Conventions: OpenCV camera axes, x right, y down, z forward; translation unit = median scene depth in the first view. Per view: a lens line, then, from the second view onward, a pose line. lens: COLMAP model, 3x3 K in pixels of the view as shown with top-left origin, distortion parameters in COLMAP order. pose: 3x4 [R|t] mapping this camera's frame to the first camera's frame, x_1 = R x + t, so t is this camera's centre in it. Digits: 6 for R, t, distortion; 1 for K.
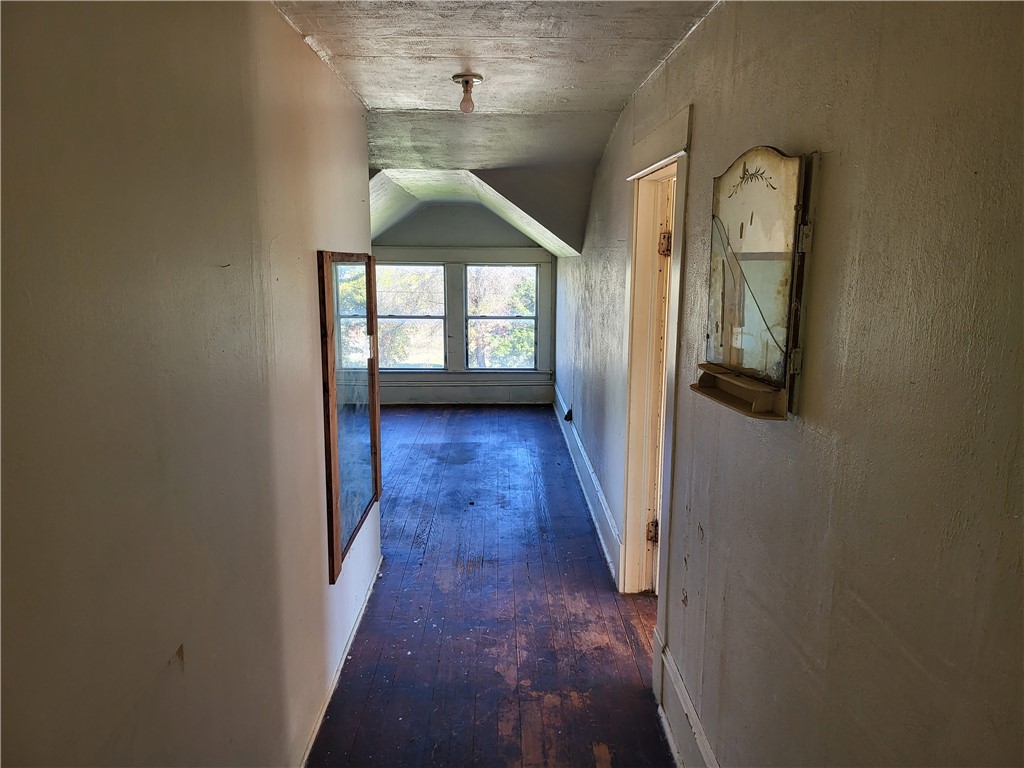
lens RADIAL K [[721.5, 0, 513.5], [0, 721.5, 389.2], [0, 0, 1]] dist [0.080177, -0.090463]
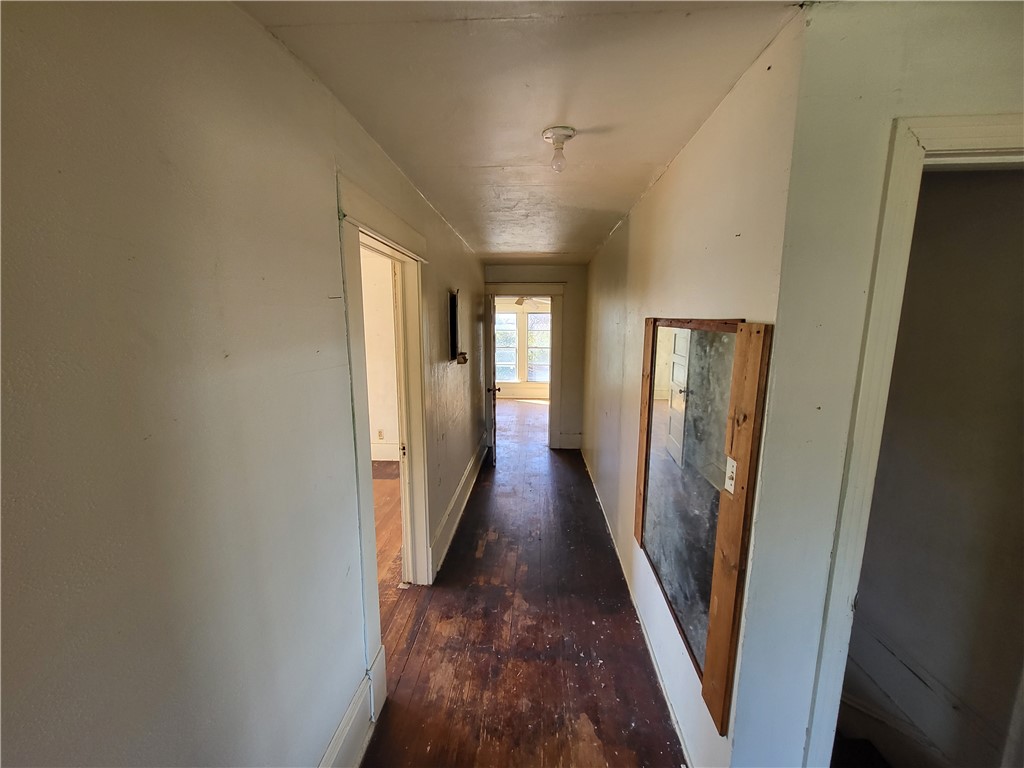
lens RADIAL K [[403.8, 0, 511.7], [0, 403.8, 386.0], [0, 0, 1]] dist [0.000990, -0.000163]
pose [[-0.996345, -0.020155, 0.083014, -0.048233], [0.009244, 0.940624, 0.339325, -0.286764], [-0.084924, 0.338852, -0.936999, 1.548392]]
